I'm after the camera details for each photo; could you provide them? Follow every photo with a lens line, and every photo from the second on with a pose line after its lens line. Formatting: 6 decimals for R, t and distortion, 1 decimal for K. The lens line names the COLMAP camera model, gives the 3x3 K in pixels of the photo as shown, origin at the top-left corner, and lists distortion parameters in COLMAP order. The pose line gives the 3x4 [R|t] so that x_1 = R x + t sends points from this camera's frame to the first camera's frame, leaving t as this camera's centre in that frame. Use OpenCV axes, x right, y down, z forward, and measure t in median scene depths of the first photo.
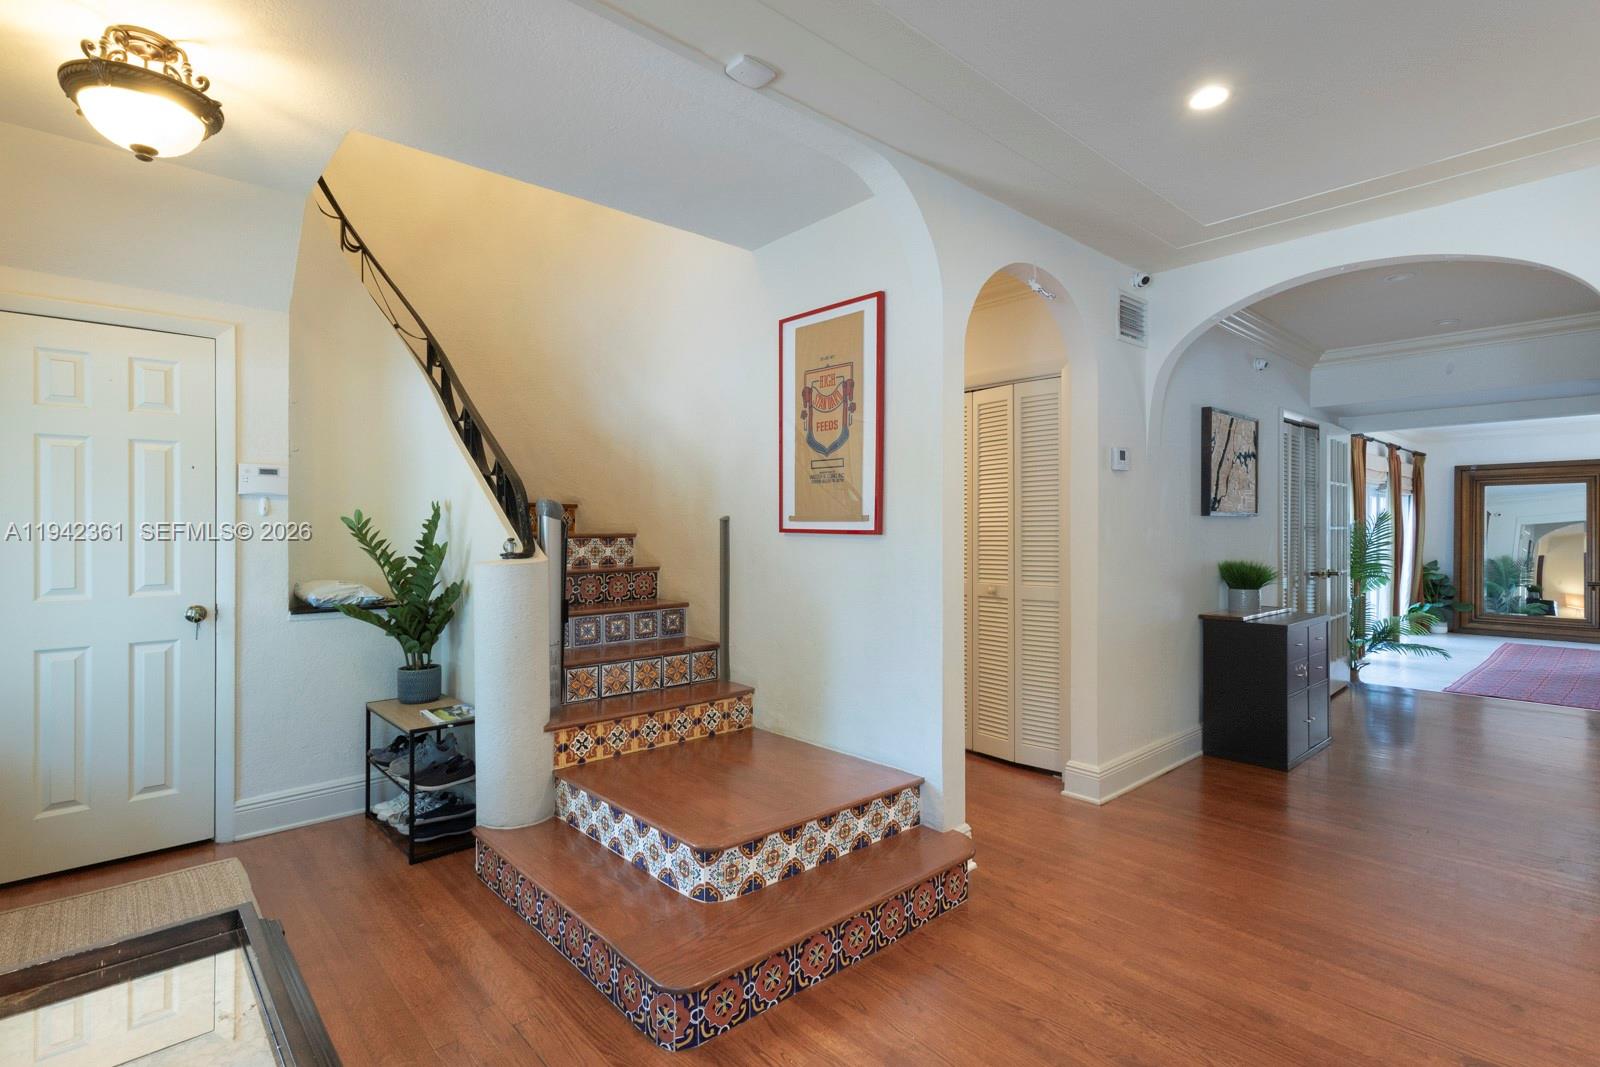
lens RADIAL K [[752.8, 0, 778.9], [0, 752.8, 532.1], [0, 0, 1]] dist [-0.020059, -0.000076]
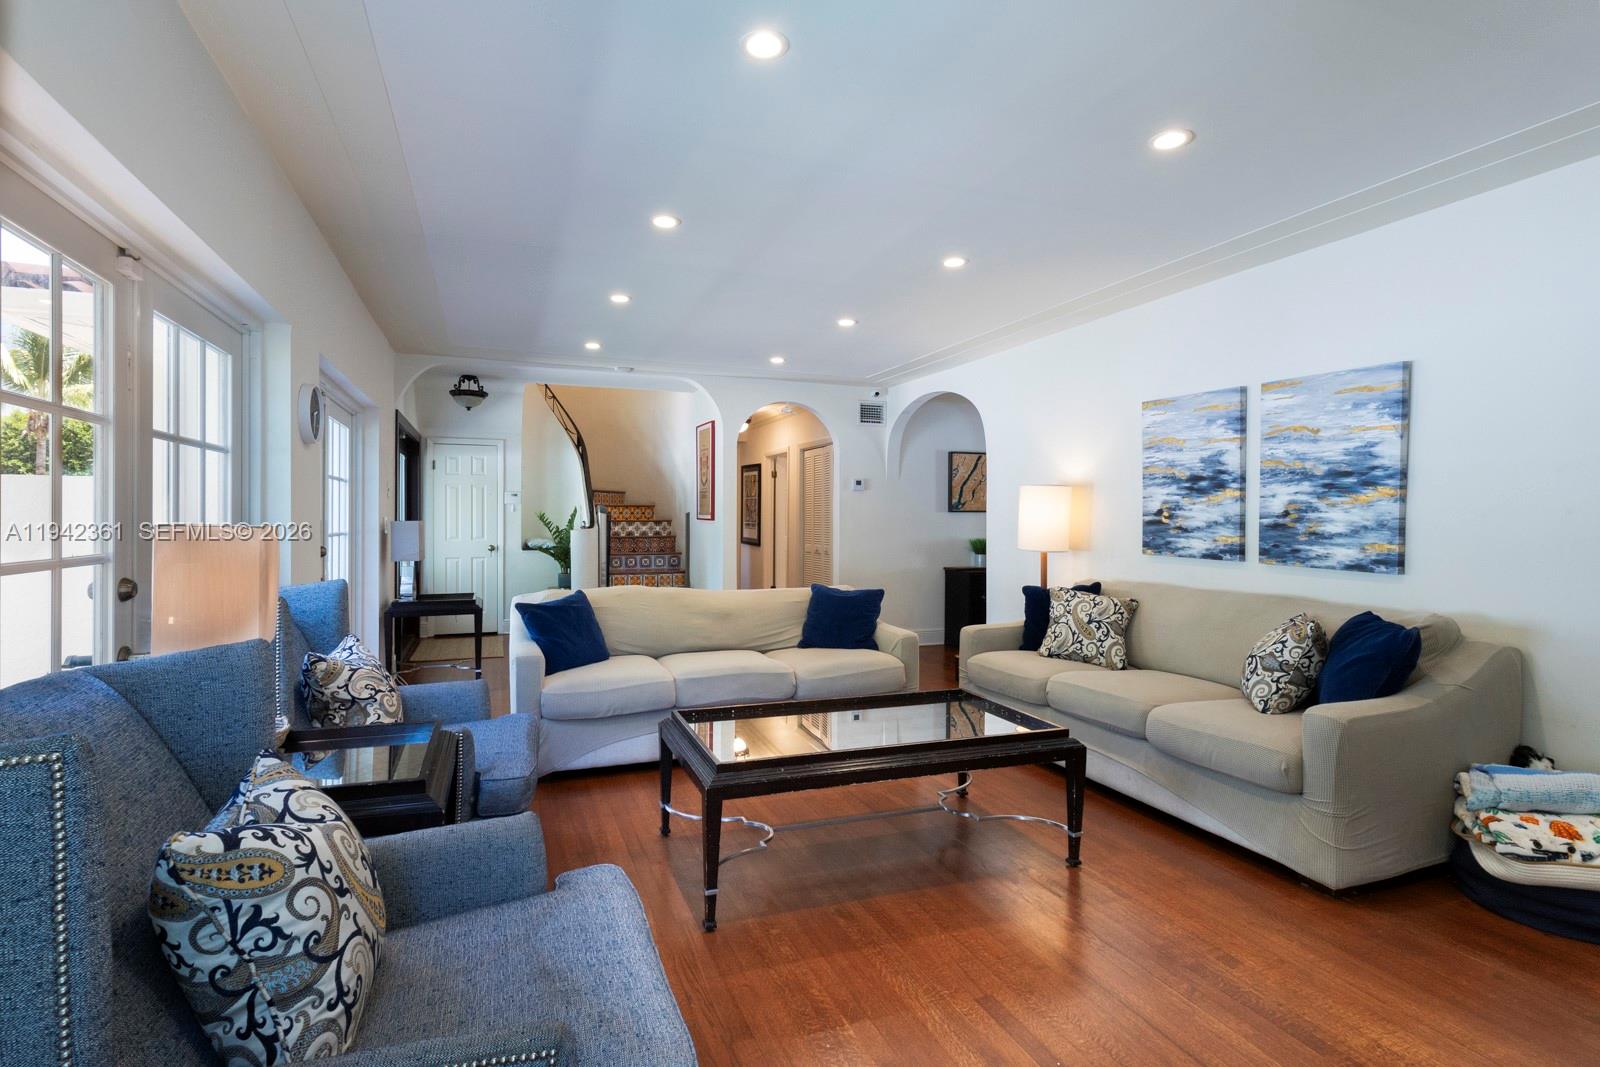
lens RADIAL K [[740.7, 0, 801.2], [0, 740.7, 527.4], [0, 0, 1]] dist [0.002200, 0.000657]
pose [[0.934992, 0.010664, -0.354509, 1.134026], [-0.007822, 0.999925, 0.009451, 0.000384], [0.354583, -0.006064, 0.935005, -1.027556]]
